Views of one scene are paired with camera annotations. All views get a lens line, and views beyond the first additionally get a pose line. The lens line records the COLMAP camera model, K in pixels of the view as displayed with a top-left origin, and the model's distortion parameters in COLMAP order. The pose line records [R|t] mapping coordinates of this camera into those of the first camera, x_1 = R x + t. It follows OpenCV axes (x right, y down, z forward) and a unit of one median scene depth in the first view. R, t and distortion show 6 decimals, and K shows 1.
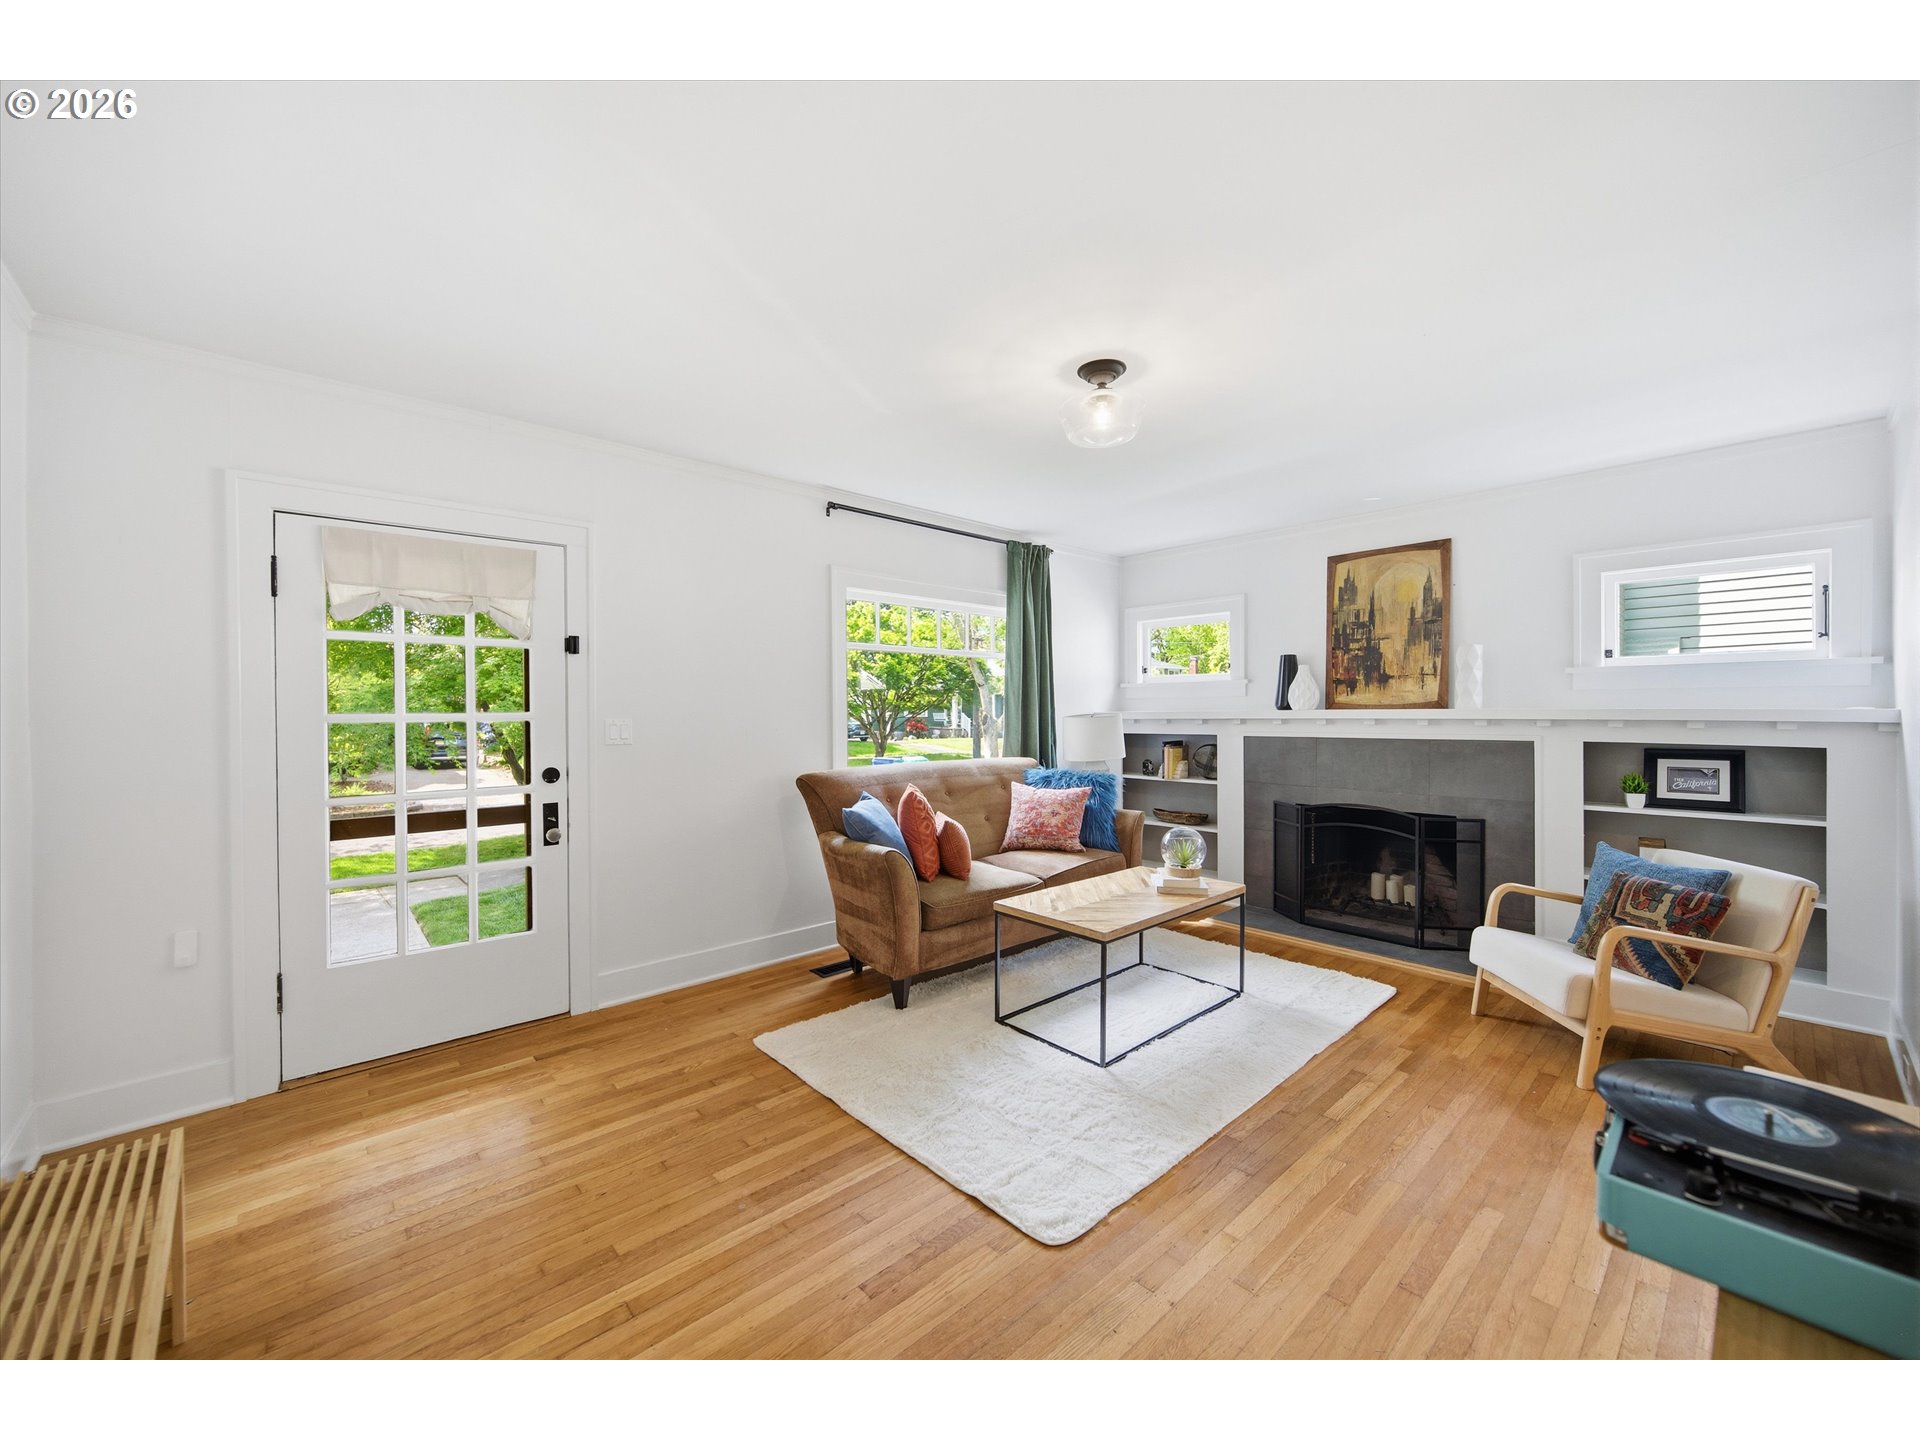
lens RADIAL K [[747.1, 0, 958.0], [0, 747.1, 718.4], [0, 0, 1]] dist [0.000088, -0.000145]
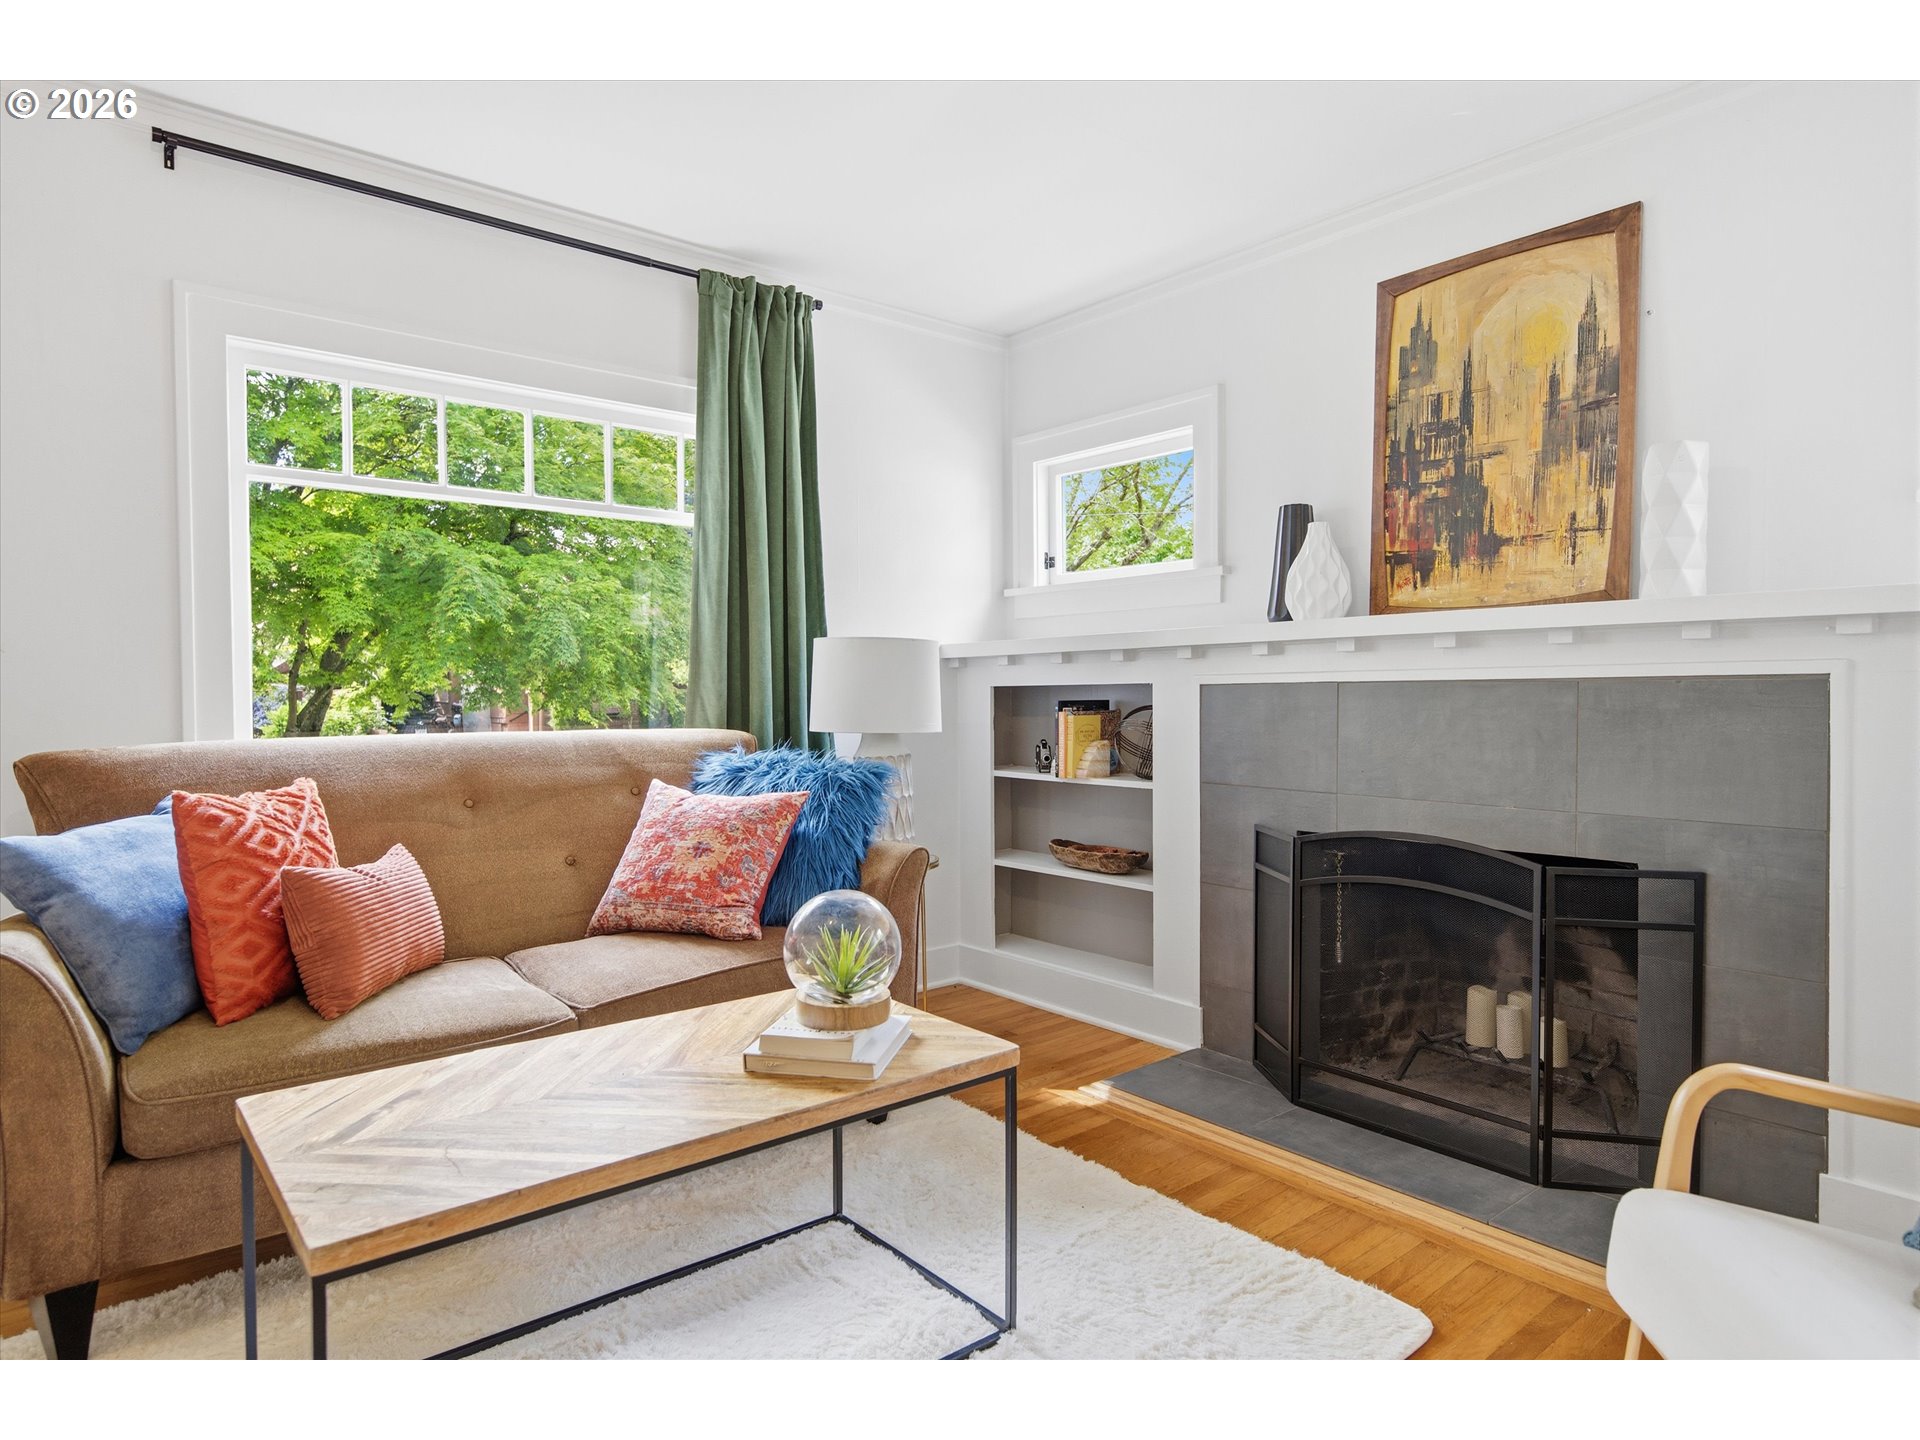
lens RADIAL K [[1099.5, 0, 960.0], [0, 1099.5, 720.0], [0, 0, 1]] dist [-0.002380, -0.001085]
pose [[0.998850, 0.000997, -0.047936, 0.289883], [-0.000288, 0.999891, 0.014793, 0.038706], [0.047945, -0.014762, 0.998741, 0.340996]]
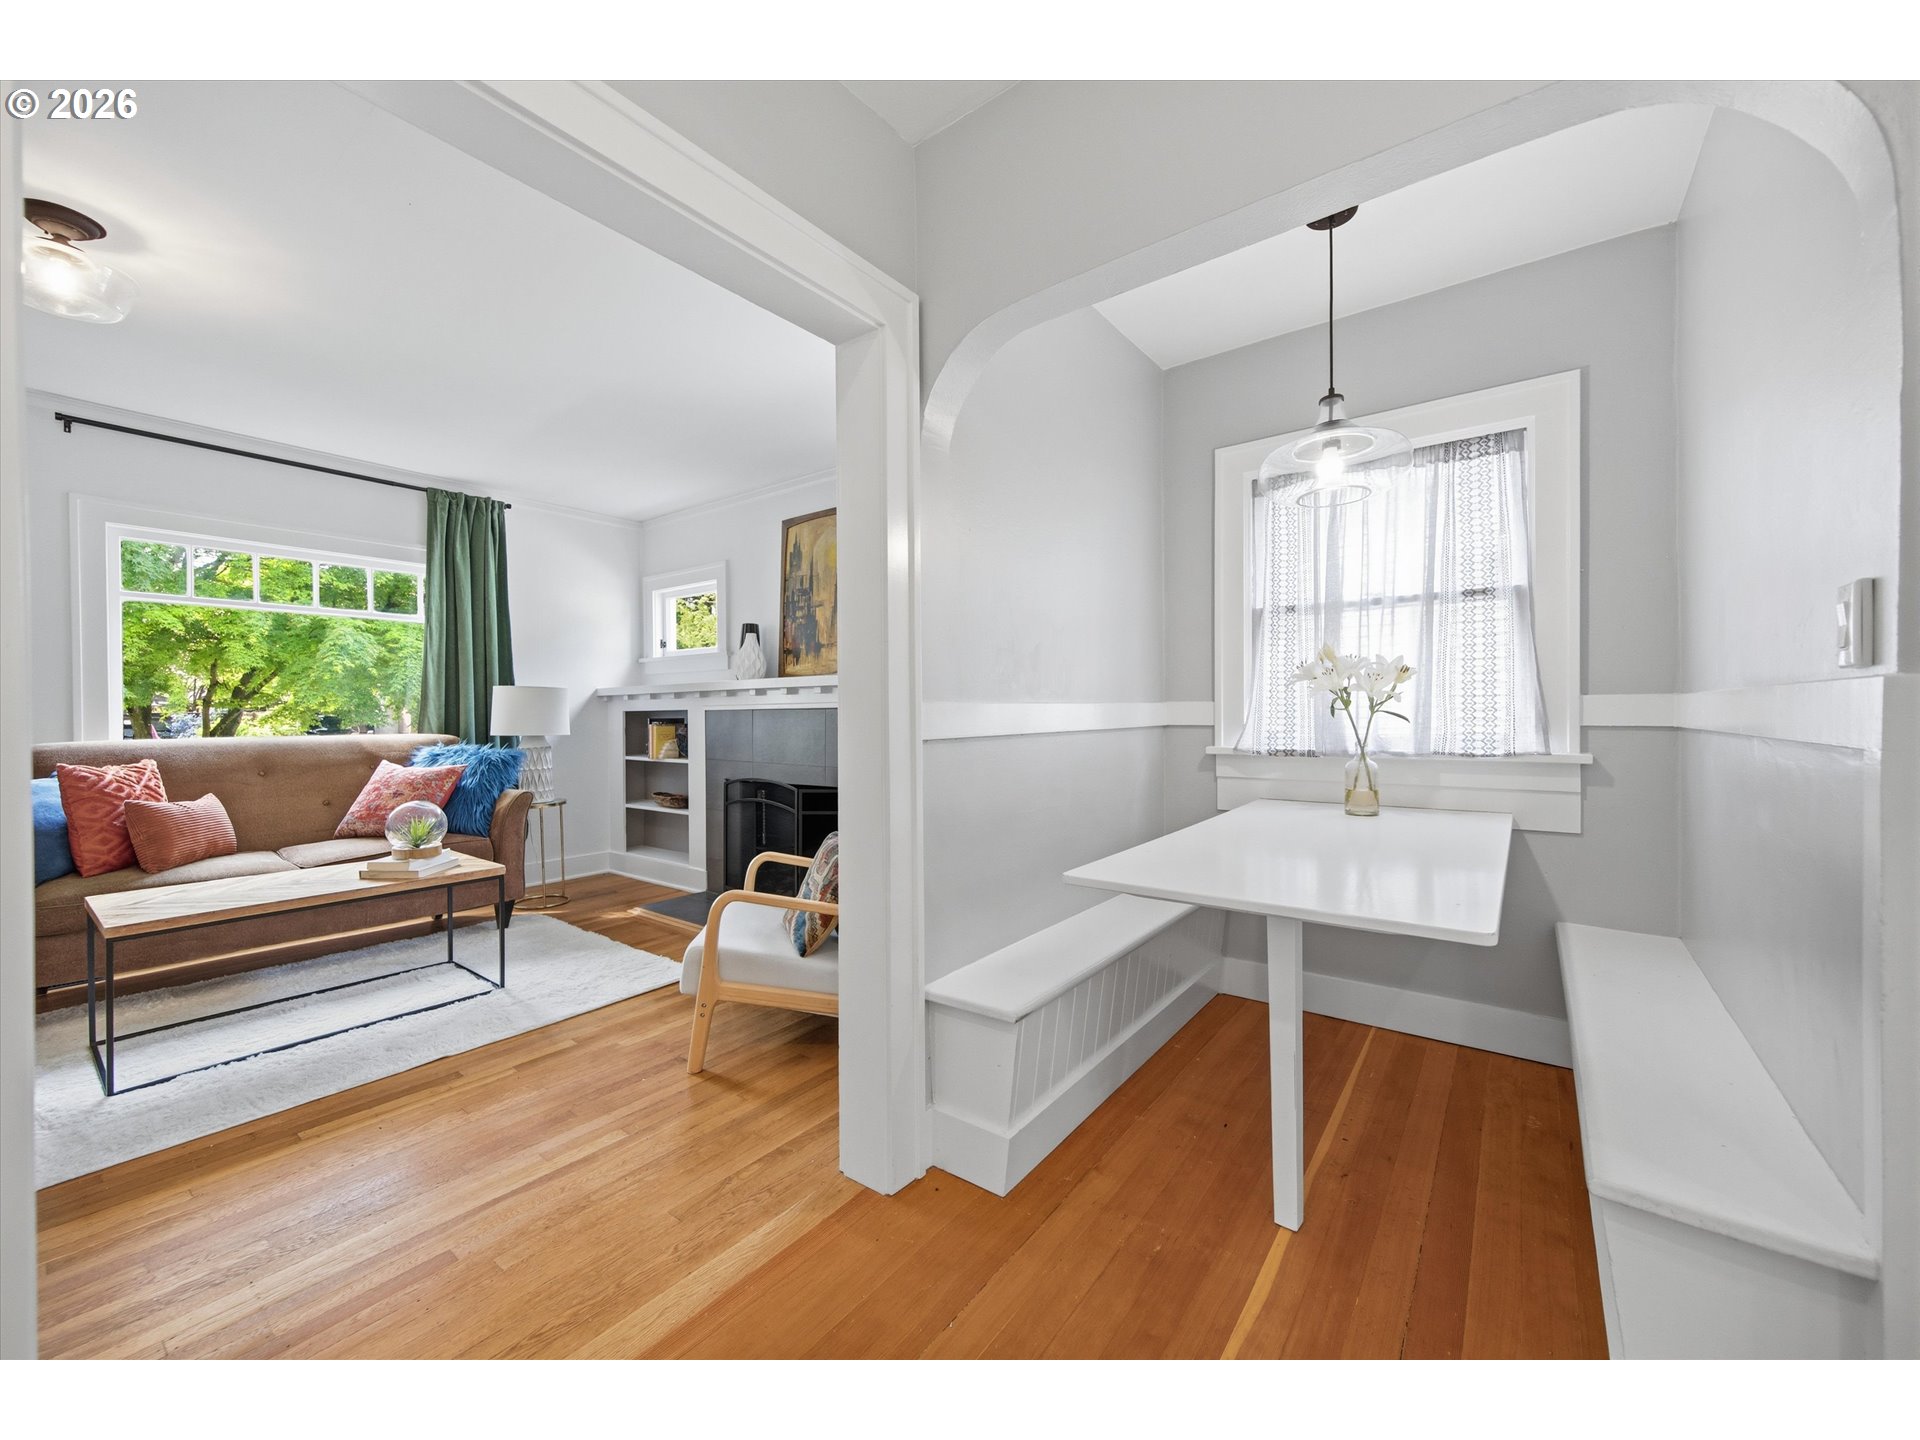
lens RADIAL K [[747.1, 0, 958.0], [0, 747.1, 718.4], [0, 0, 1]] dist [0.000088, -0.000145]
pose [[0.983860, -0.002001, 0.178928, 0.571588], [0.002576, 0.999992, -0.002982, 0.040408], [-0.178920, 0.003394, 0.983858, 0.028634]]
